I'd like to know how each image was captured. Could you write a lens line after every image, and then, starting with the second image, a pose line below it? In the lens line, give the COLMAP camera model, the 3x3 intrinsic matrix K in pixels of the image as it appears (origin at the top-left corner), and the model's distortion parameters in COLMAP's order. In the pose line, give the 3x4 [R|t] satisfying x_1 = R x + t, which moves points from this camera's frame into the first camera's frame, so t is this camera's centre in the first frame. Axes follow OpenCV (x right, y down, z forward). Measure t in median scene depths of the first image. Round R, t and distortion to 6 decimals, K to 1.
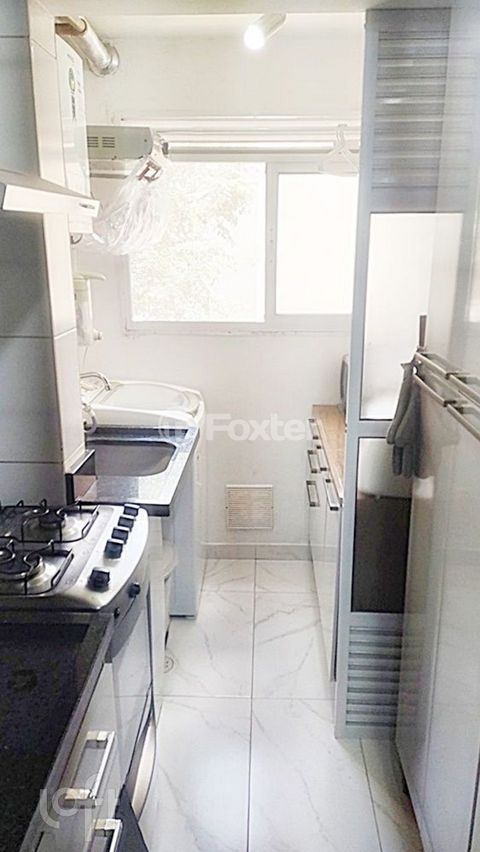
lens RADIAL K [[656.0, 0, 246.3], [0, 656.0, 427.0], [0, 0, 1]] dist [0.105579, -0.191949]
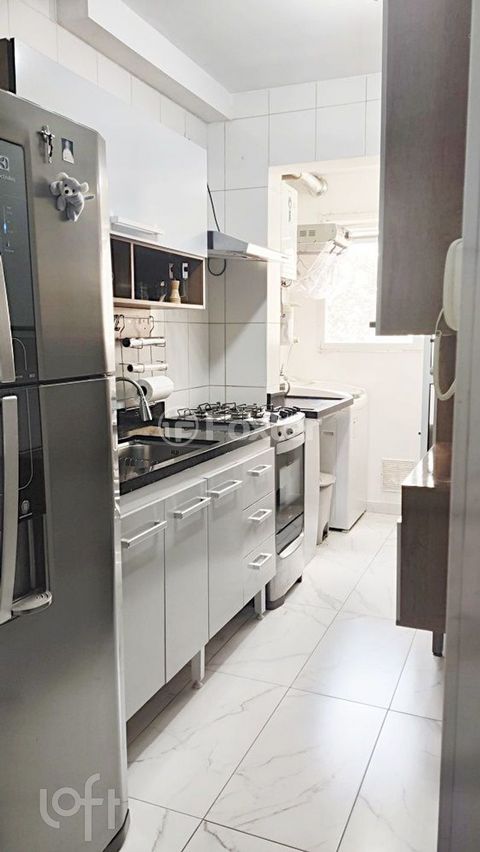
lens RADIAL K [[656.0, 0, 246.3], [0, 656.0, 427.0], [0, 0, 1]] dist [0.105579, -0.191949]
pose [[0.934897, 0.049990, -0.351382, 0.256686], [-0.097312, 0.988196, -0.118322, 0.289673], [0.341319, 0.144812, 0.928725, -0.585729]]
